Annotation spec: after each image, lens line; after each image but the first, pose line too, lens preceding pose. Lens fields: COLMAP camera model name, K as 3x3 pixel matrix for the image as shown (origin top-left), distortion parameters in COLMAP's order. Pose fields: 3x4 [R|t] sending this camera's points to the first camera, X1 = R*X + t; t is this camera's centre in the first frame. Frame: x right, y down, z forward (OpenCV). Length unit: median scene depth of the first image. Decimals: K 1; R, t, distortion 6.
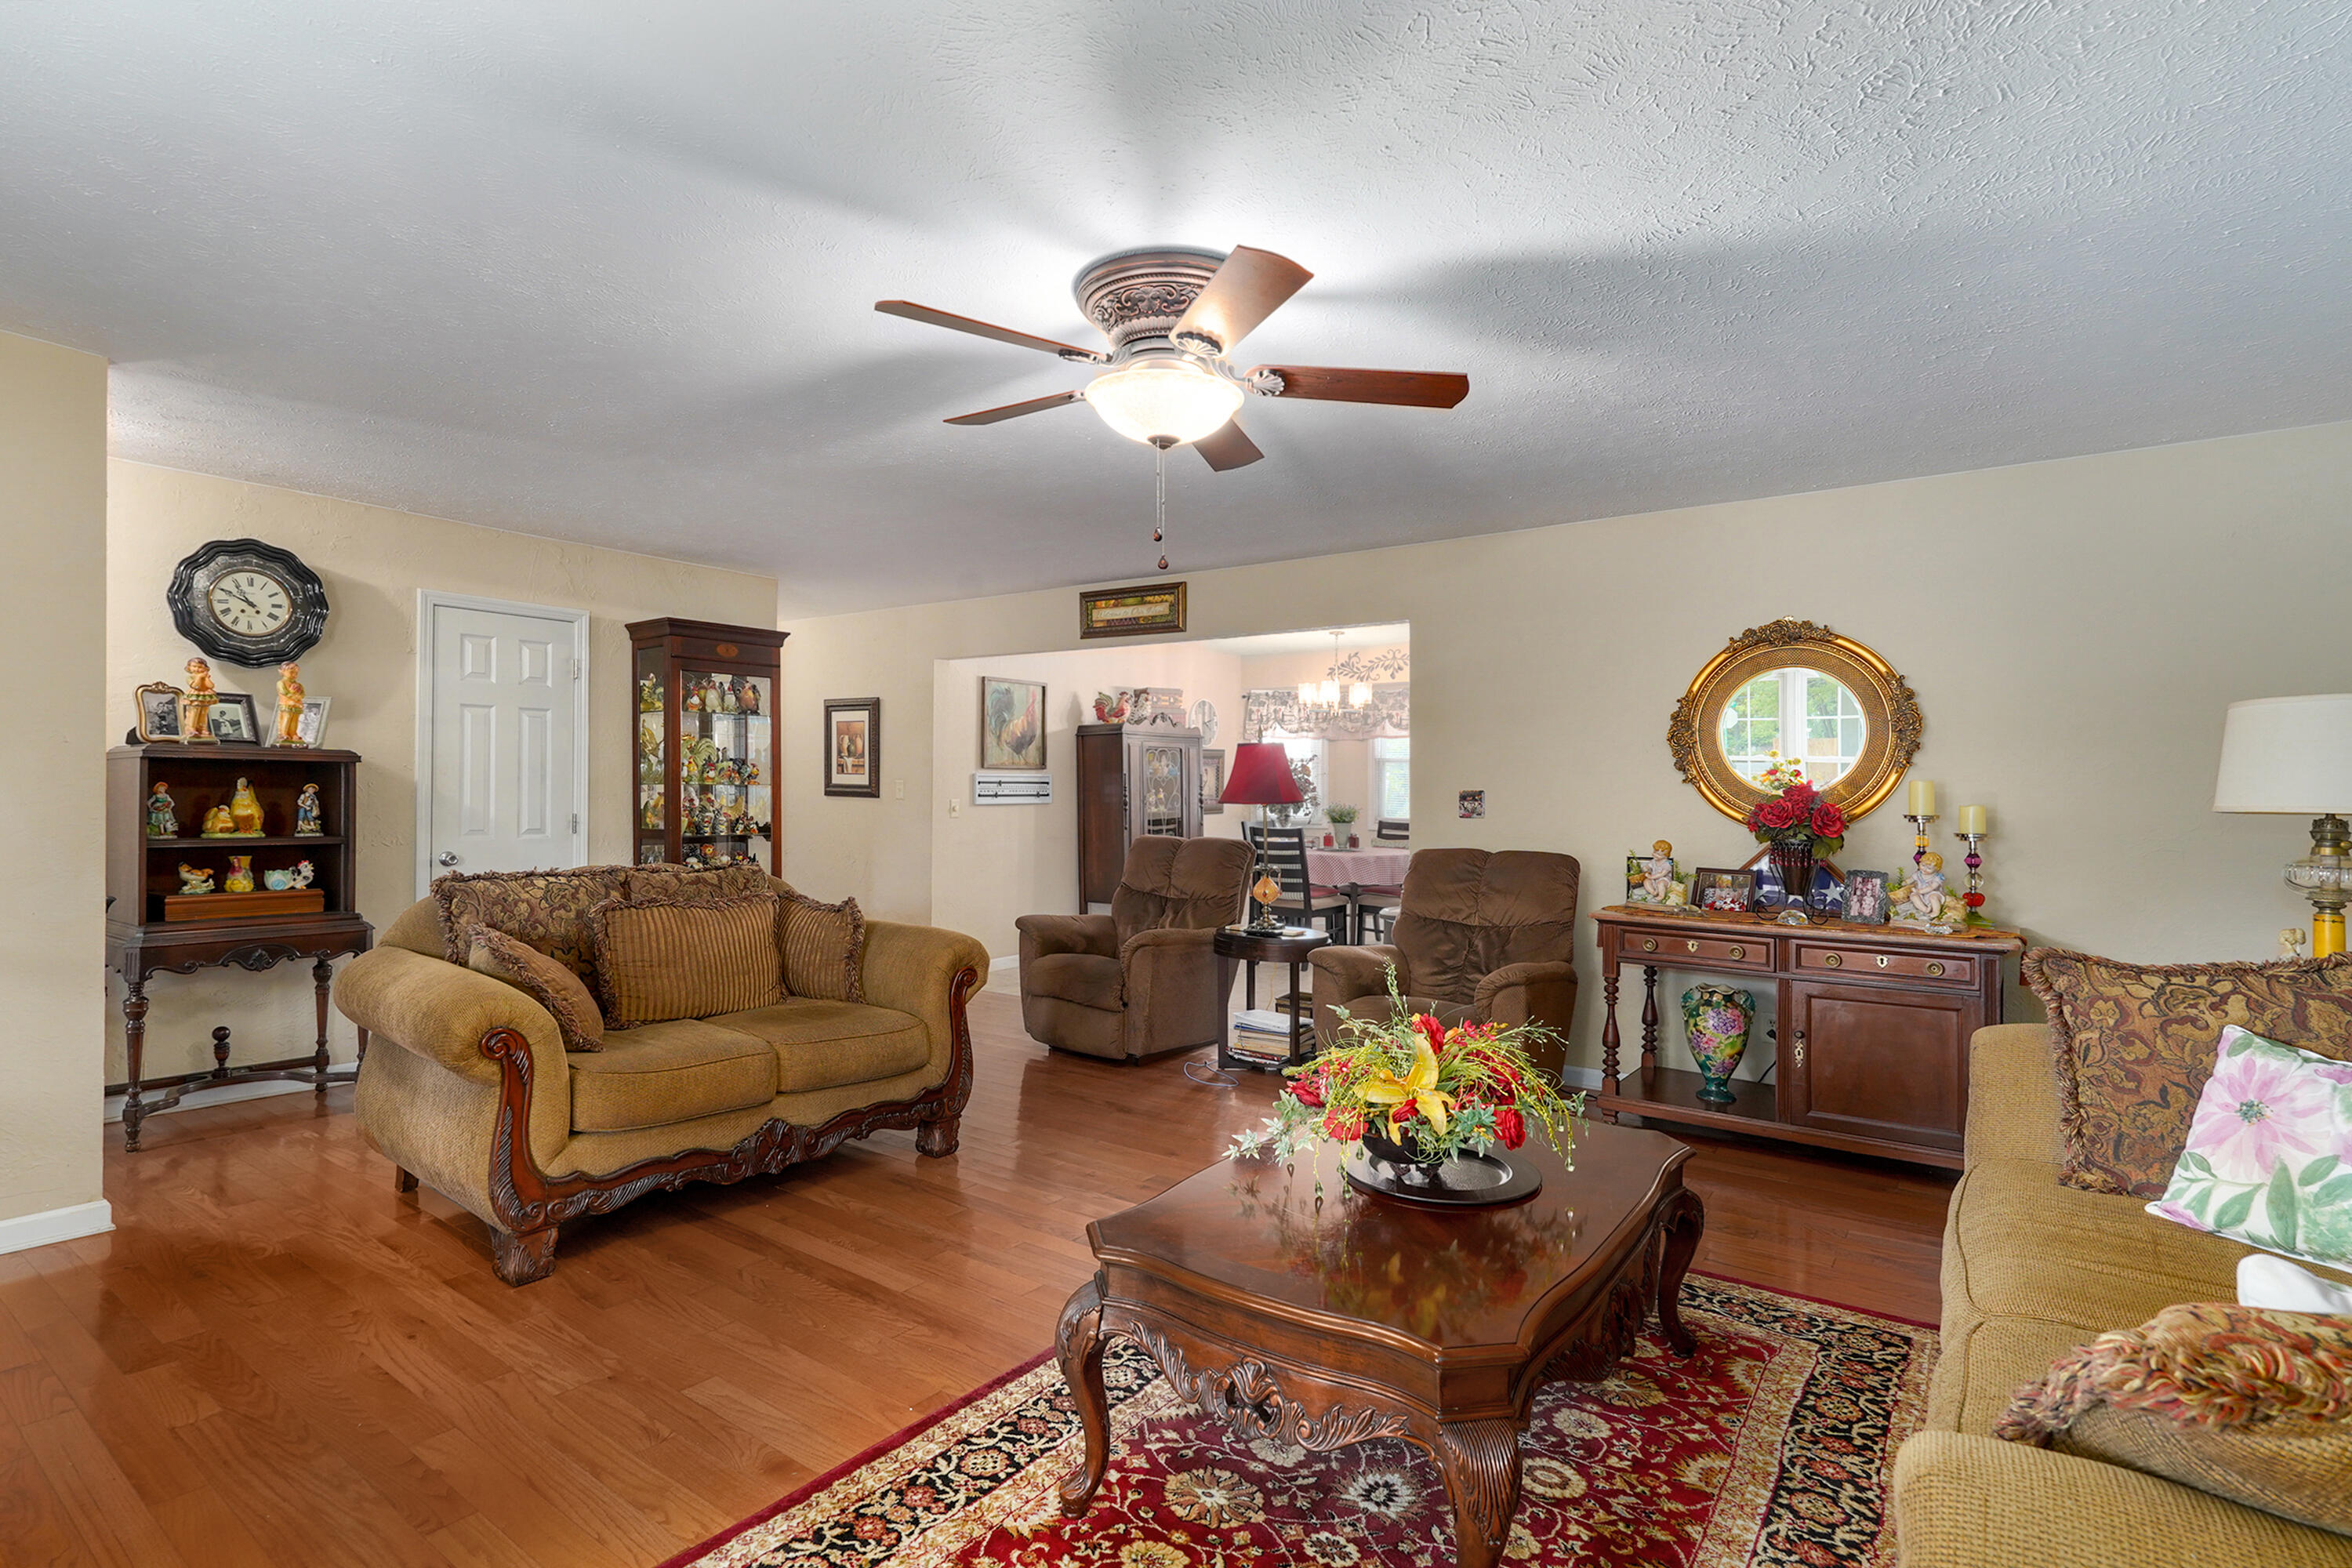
lens RADIAL K [[1120.1, 0, 1181.5], [0, 1120.1, 777.1], [0, 0, 1]] dist [-0.010555, 0.001957]
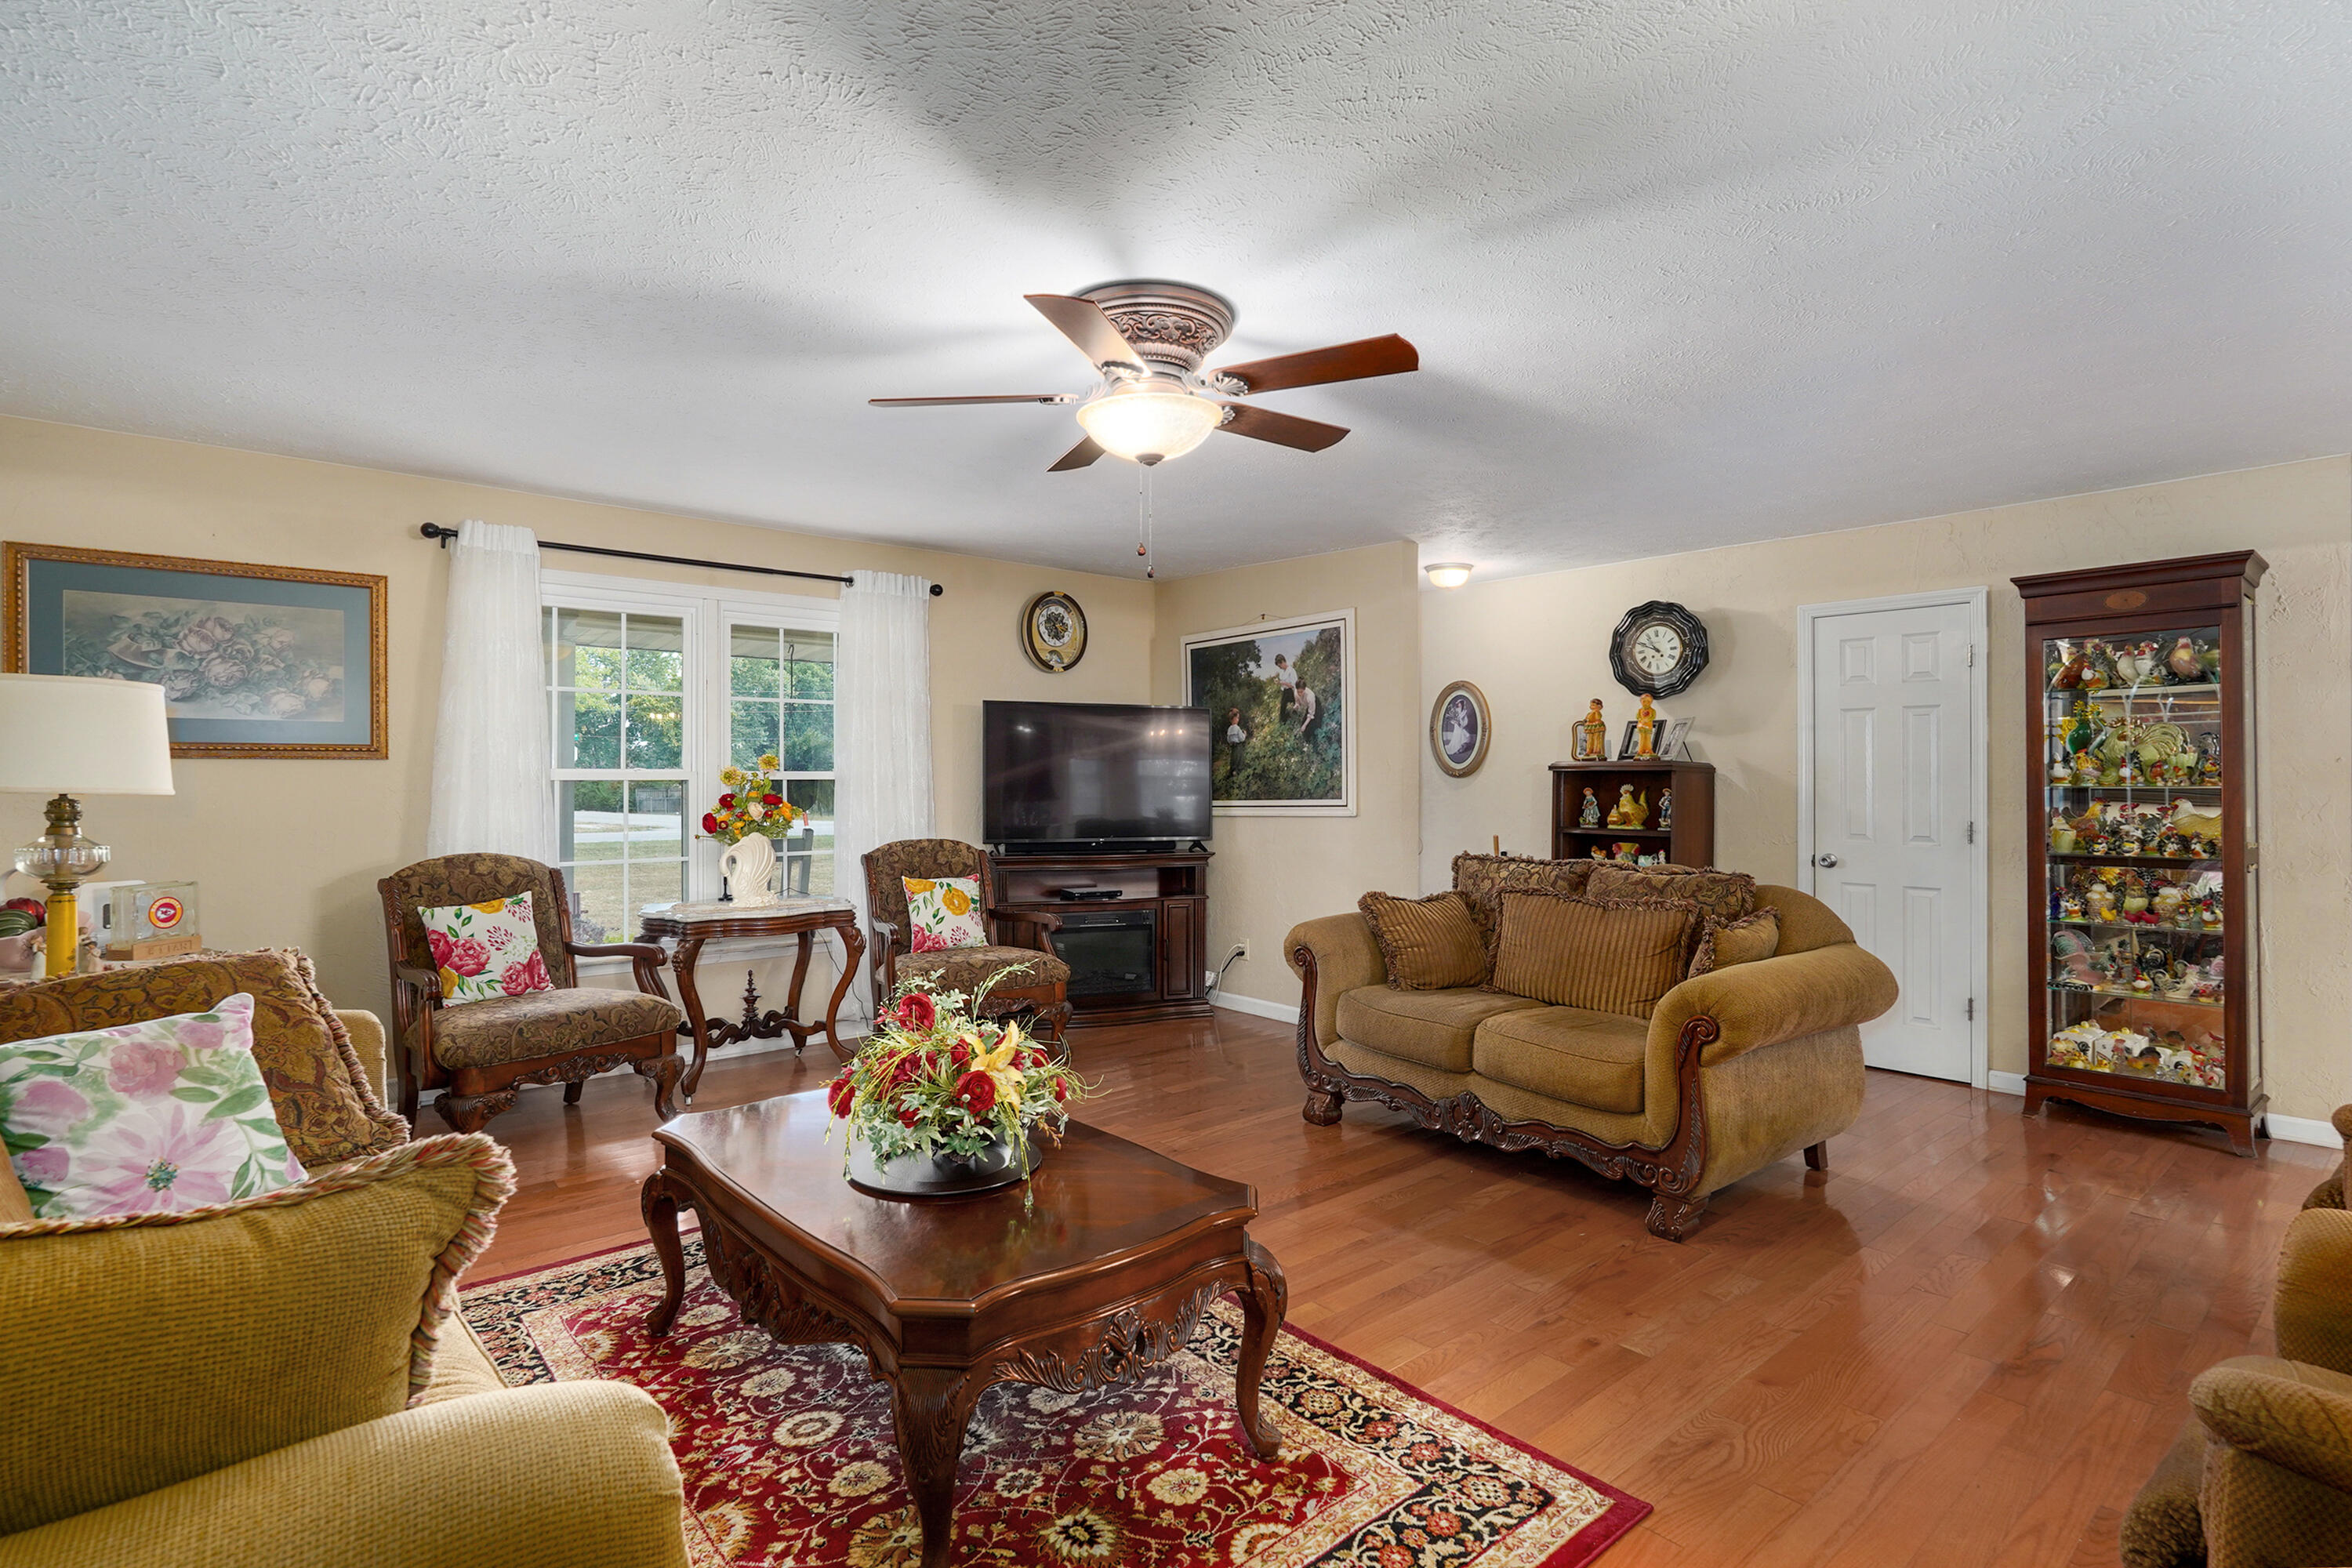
lens RADIAL K [[1120.1, 0, 1105.0], [0, 1120.1, 788.0], [0, 0, 1]] dist [-0.010555, 0.001957]
pose [[-0.252193, -0.008215, -0.967642, 0.604605], [0.006240, 0.999929, -0.010115, 0.014517], [0.967657, -0.008589, -0.252124, 0.724267]]
